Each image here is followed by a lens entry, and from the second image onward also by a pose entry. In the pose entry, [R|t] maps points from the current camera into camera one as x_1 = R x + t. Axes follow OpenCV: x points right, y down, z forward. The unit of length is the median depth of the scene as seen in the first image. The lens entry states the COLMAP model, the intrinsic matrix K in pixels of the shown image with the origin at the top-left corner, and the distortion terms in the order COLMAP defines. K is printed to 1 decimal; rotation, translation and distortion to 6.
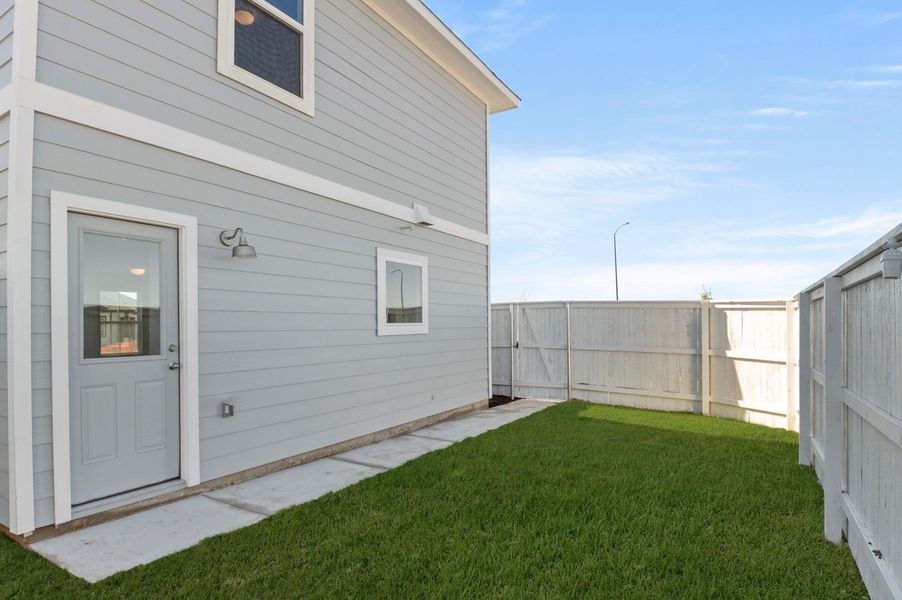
lens RADIAL K [[482.4, 0, 467.4], [0, 482.4, 315.4], [0, 0, 1]] dist [0.030077, -0.041276]
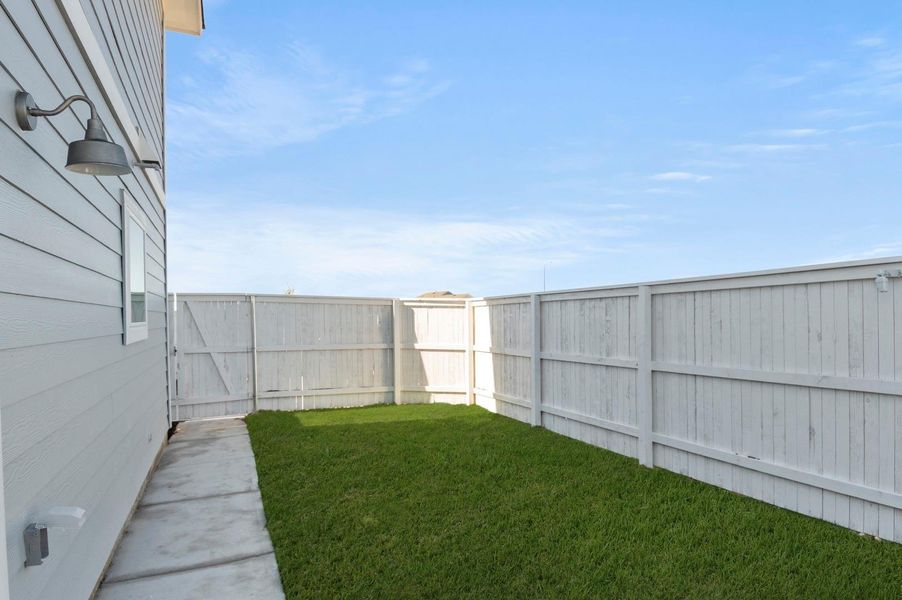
lens RADIAL K [[482.4, 0, 467.4], [0, 482.4, 315.4], [0, 0, 1]] dist [0.030077, -0.041276]
pose [[0.568304, 0.001185, 0.822818, -0.310472], [-0.003724, 0.999992, 0.001132, 0.005702], [-0.822810, -0.003707, 0.568304, 0.256937]]
